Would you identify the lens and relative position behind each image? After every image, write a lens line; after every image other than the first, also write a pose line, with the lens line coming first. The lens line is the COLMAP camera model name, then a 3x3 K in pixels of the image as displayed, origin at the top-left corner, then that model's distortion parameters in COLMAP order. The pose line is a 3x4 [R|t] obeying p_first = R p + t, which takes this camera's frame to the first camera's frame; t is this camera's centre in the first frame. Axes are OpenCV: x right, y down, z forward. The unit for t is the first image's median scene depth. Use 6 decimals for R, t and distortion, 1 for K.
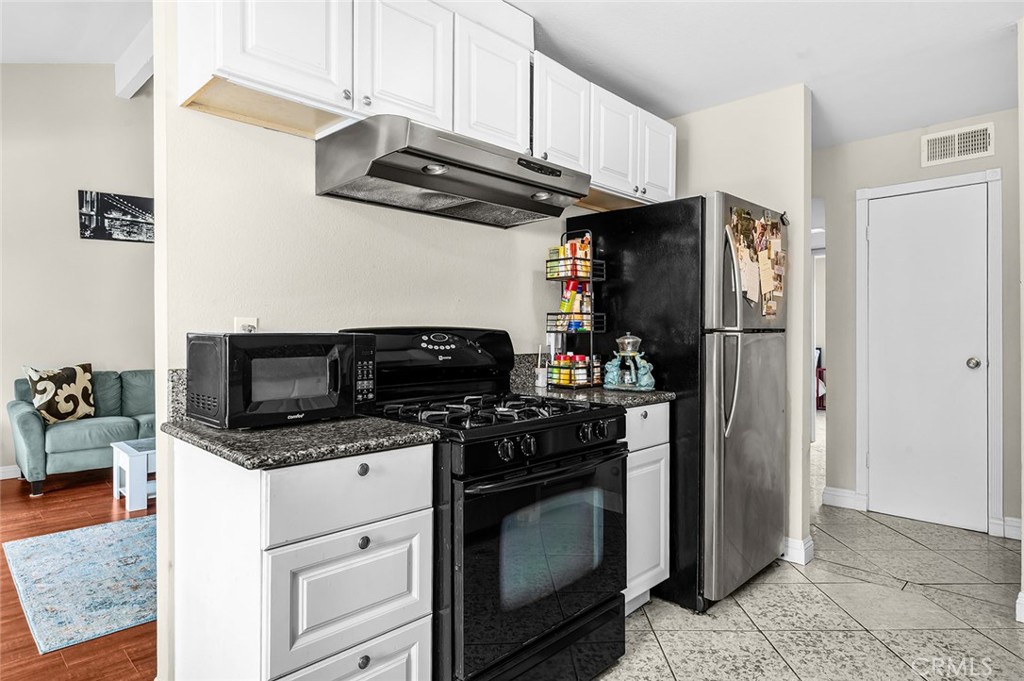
lens RADIAL K [[583.8, 0, 512.5], [0, 583.8, 335.7], [0, 0, 1]] dist [-0.000682, -0.000146]
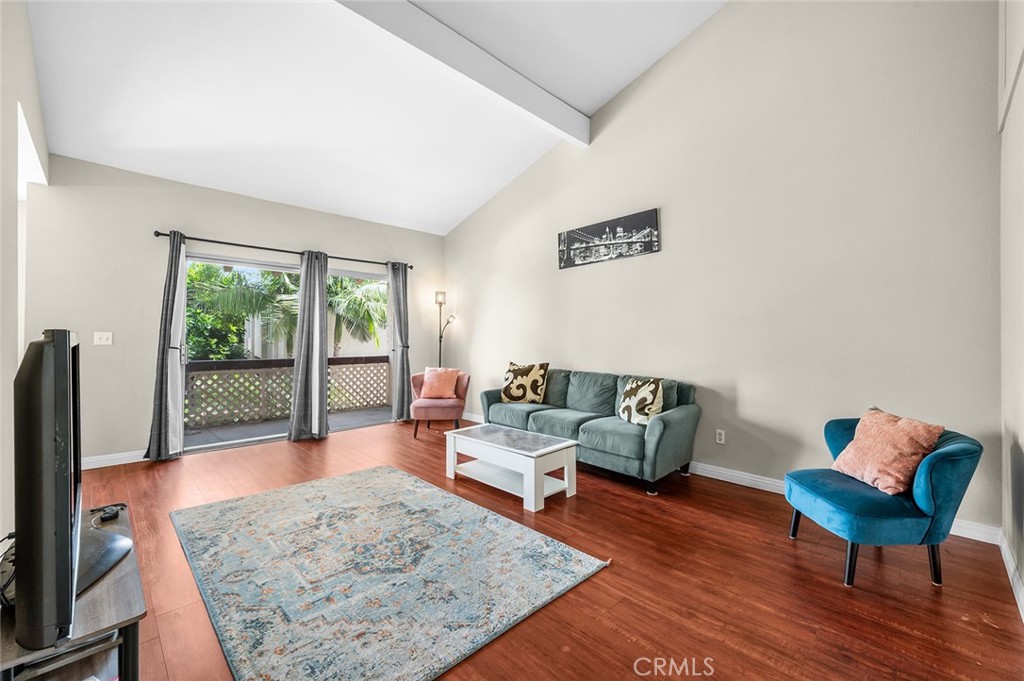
lens RADIAL K [[420.7, 0, 512.7], [0, 420.7, 336.0], [0, 0, 1]] dist [0.000022, -0.000003]
pose [[-0.012713, 0.005891, -0.999902, 0.228427], [-0.009518, 0.999937, 0.006012, -0.018212], [0.999874, 0.009593, -0.012656, 0.907224]]
